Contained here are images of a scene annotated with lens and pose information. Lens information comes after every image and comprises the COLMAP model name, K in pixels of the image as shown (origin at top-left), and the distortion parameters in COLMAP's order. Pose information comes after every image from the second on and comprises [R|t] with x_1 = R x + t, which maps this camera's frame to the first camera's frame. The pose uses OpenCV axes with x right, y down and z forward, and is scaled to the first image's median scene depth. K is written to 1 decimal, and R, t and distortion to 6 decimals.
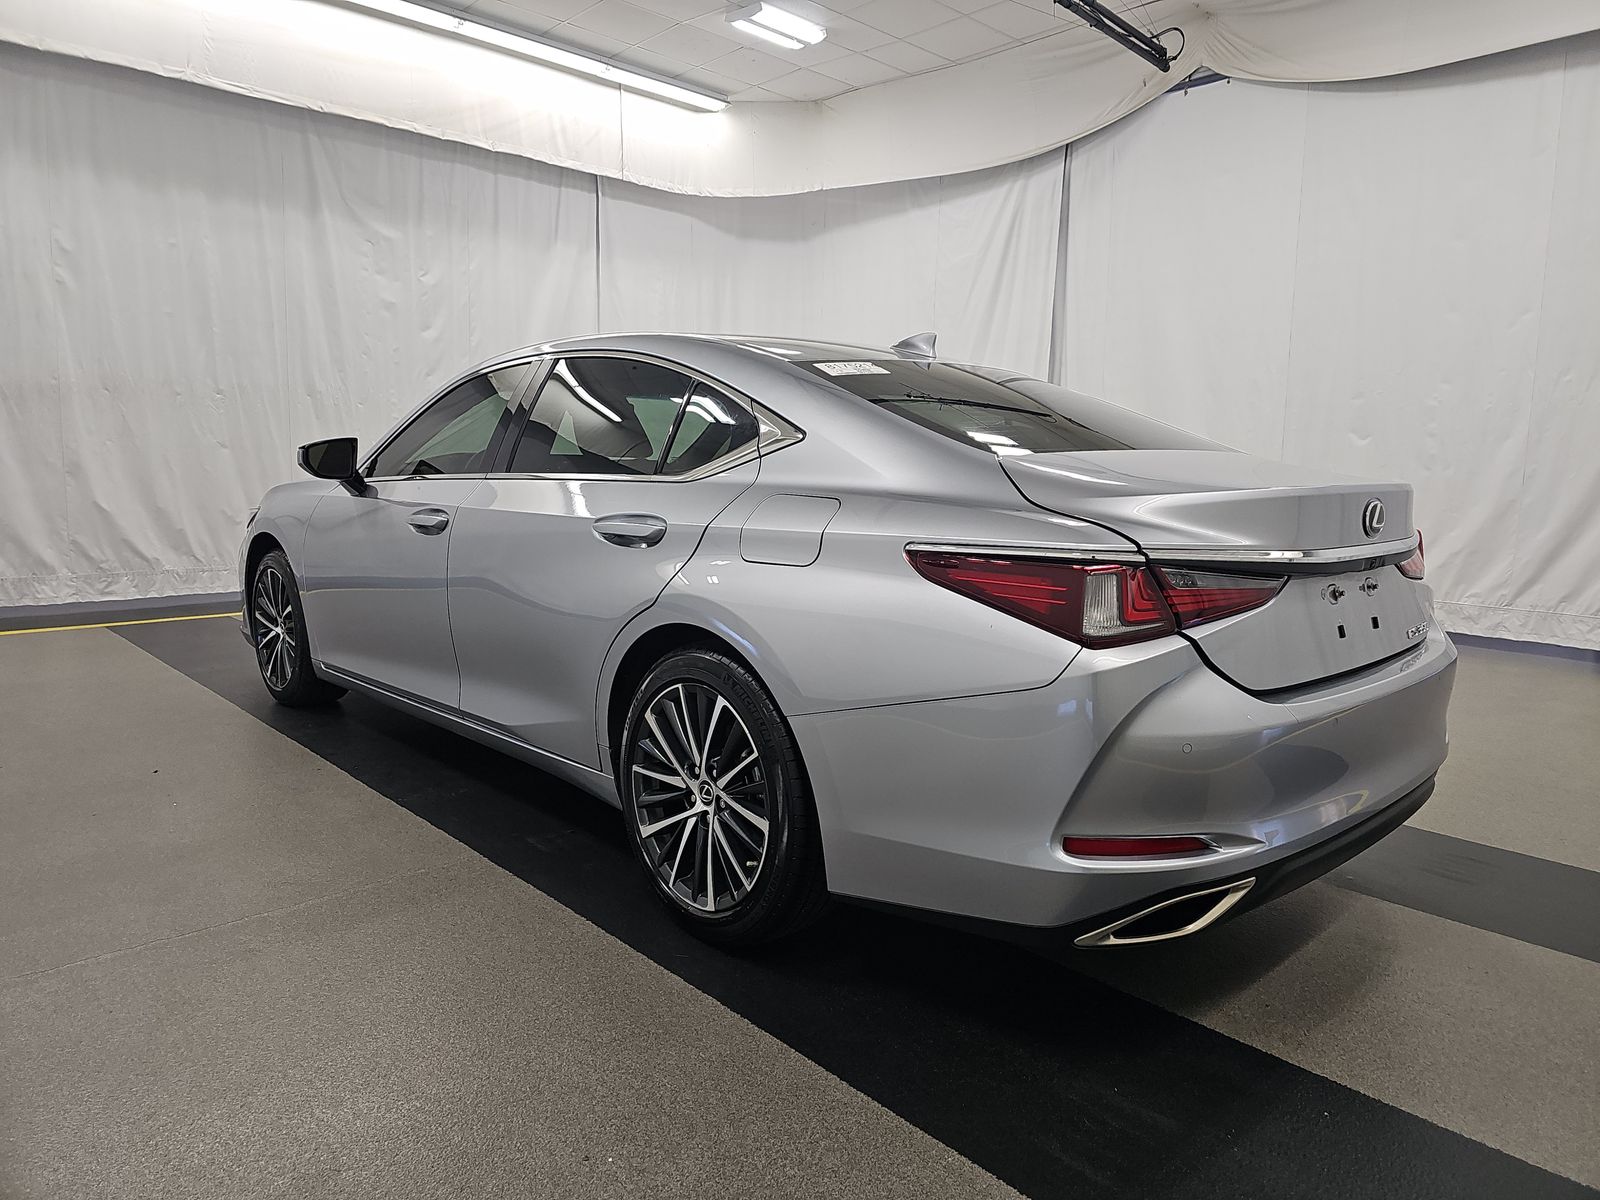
lens RADIAL K [[1055.3, 0, 802.2], [0, 1055.3, 592.0], [0, 0, 1]] dist [0.045270, -0.034014]
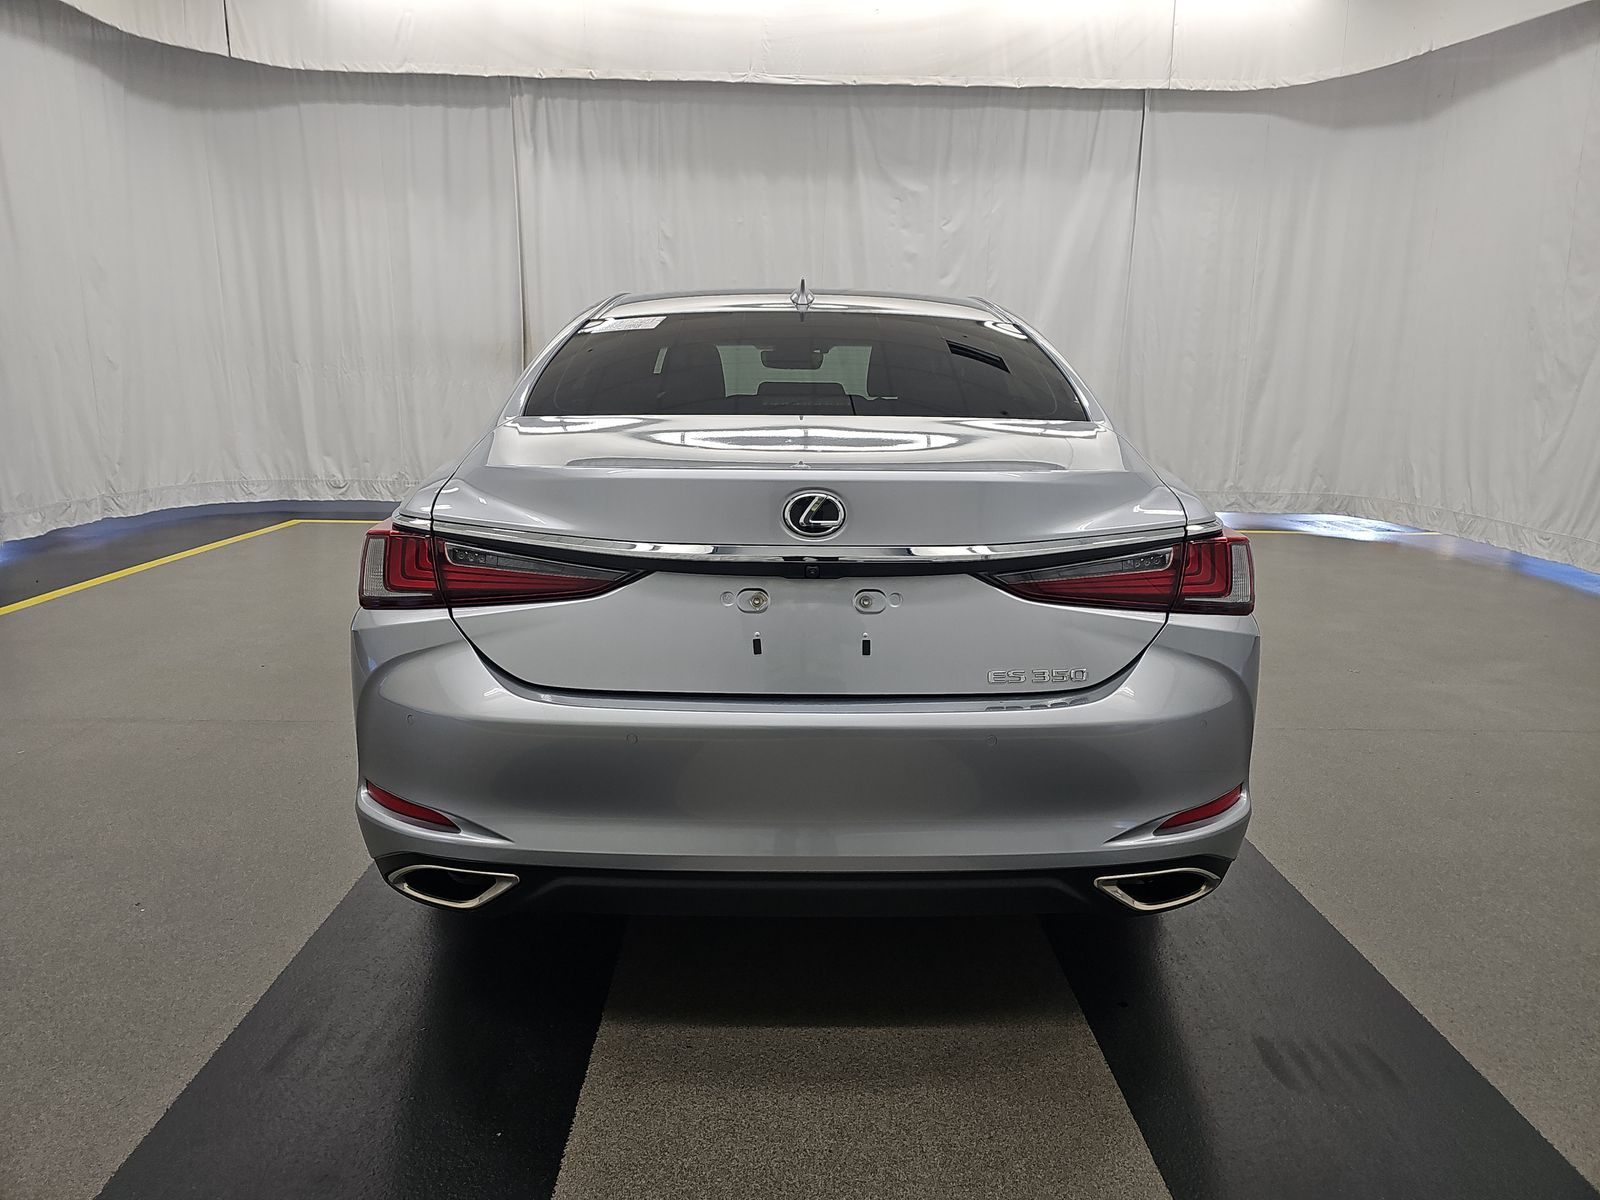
lens RADIAL K [[1055.3, 0, 789.6], [0, 1055.3, 603.1], [0, 0, 1]] dist [0.045270, -0.034014]
pose [[0.742549, 0.134937, -0.656058, 0.282510], [-0.087168, 0.990635, 0.105092, -0.023143], [0.664095, -0.020849, 0.747358, 0.106213]]
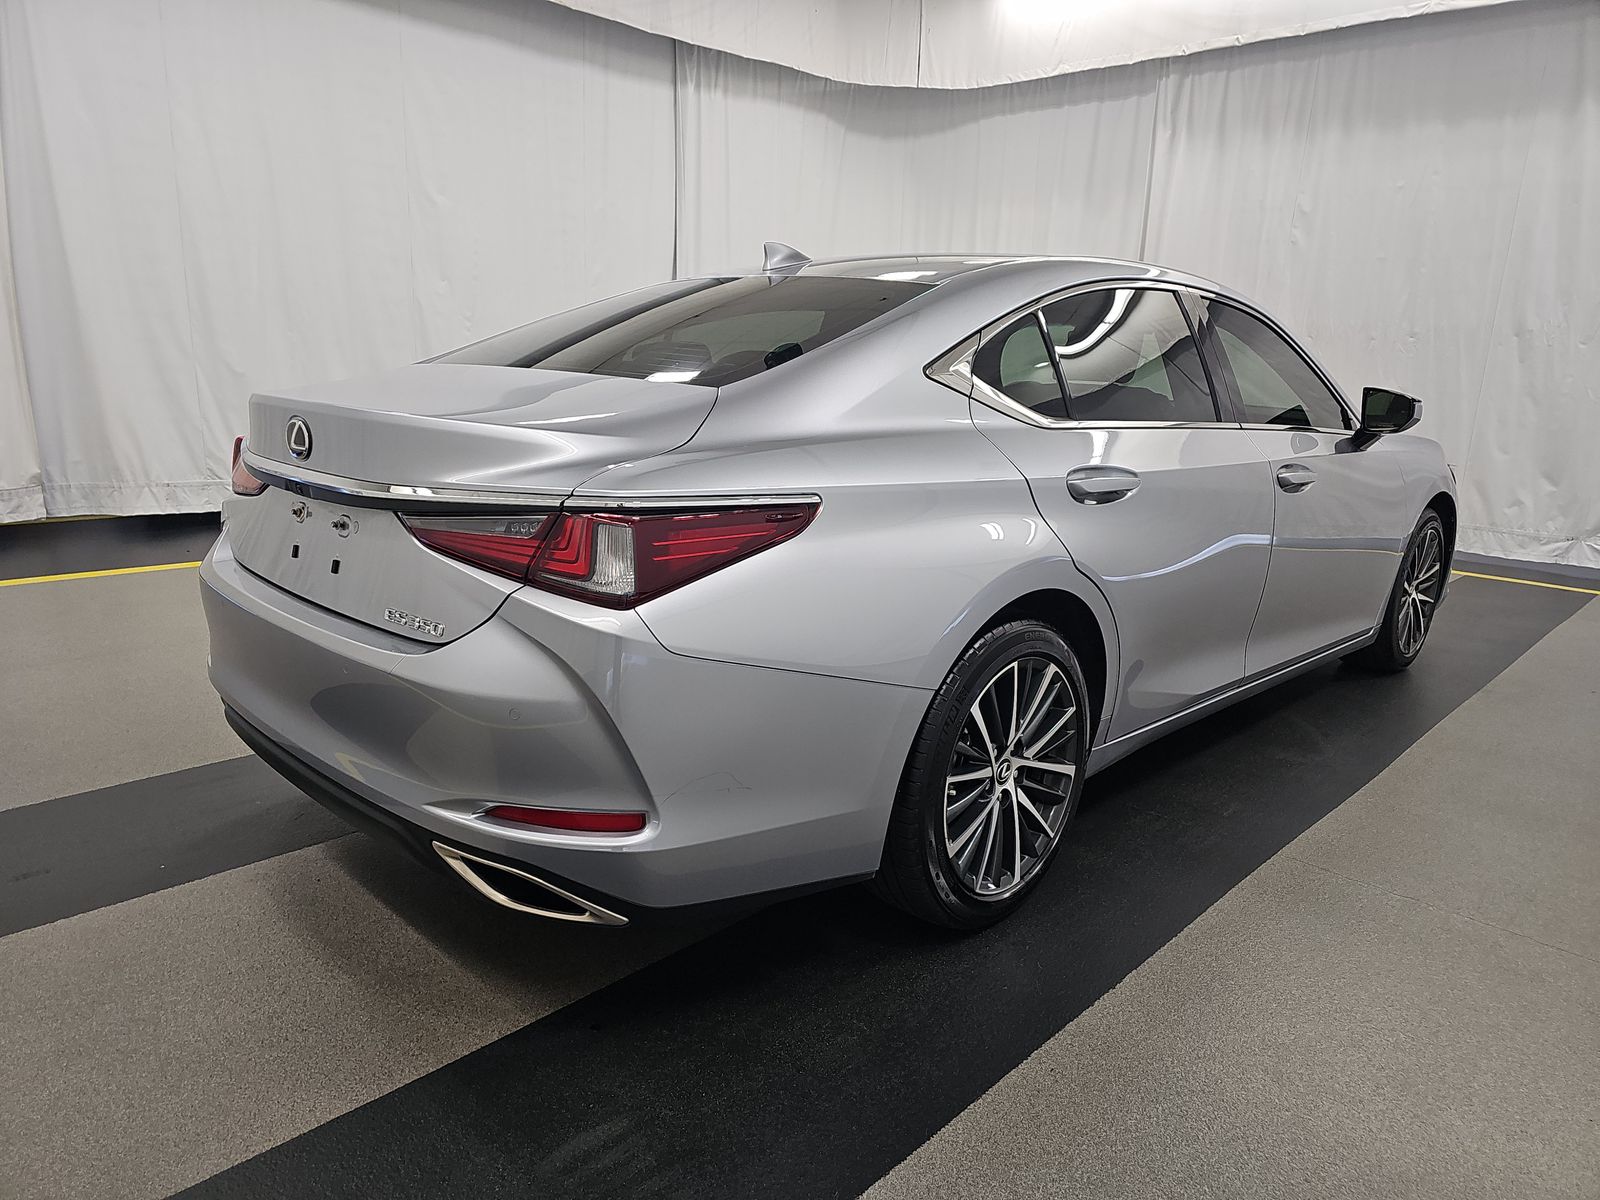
lens RADIAL K [[1055.3, 0, 808.3], [0, 1055.3, 608.4], [0, 0, 1]] dist [0.045270, -0.034014]
pose [[0.049717, 0.217612, -0.974768, 0.407062], [-0.165776, 0.964235, 0.206805, -0.053901], [0.984909, 0.151311, 0.084014, 0.387665]]
